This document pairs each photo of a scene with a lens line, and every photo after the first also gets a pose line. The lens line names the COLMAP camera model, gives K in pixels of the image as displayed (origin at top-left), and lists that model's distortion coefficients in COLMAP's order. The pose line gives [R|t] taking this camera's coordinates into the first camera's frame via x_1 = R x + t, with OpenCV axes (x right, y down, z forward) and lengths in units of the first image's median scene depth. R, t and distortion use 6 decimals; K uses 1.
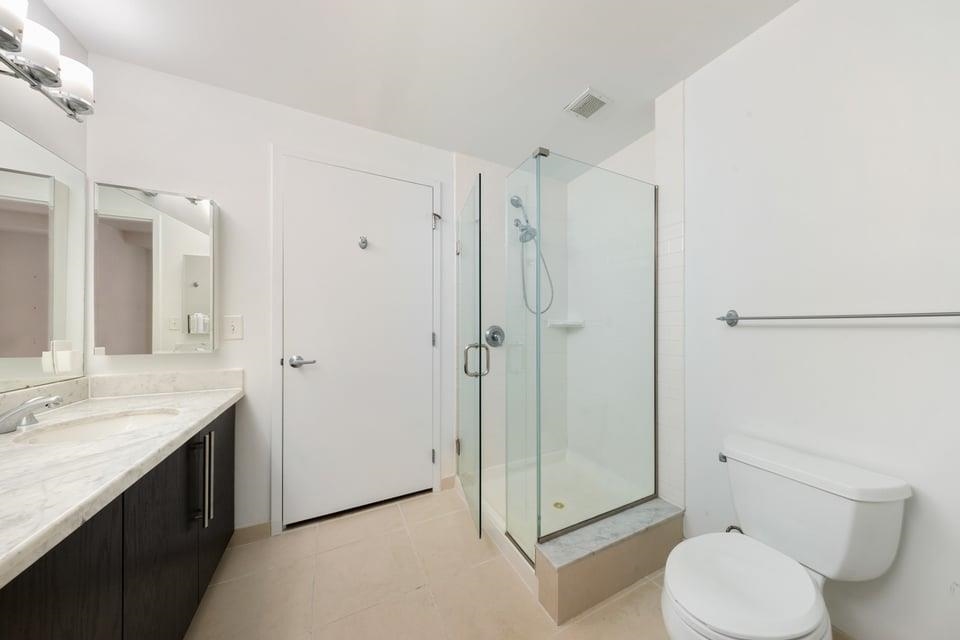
lens RADIAL K [[298.6, 0, 449.6], [0, 298.6, 322.0], [0, 0, 1]] dist [-0.000438, -0.001395]
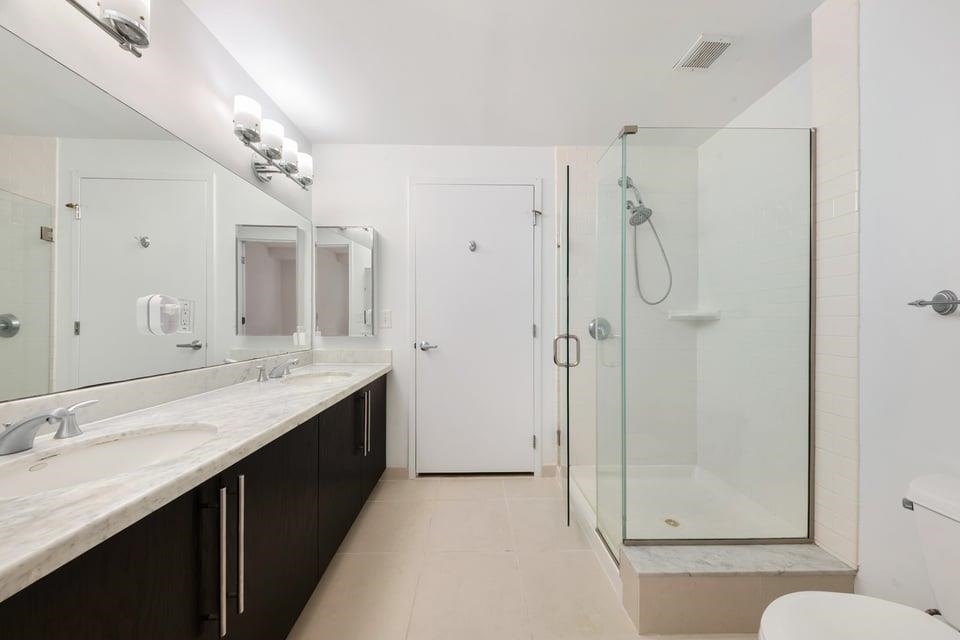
lens RADIAL K [[298.6, 0, 449.6], [0, 298.6, 322.0], [0, 0, 1]] dist [-0.000438, -0.001395]
pose [[0.883025, 0.007500, -0.469266, 0.188312], [-0.002247, 0.999928, 0.011753, 0.017089], [0.469321, -0.009324, 0.882979, -0.070115]]
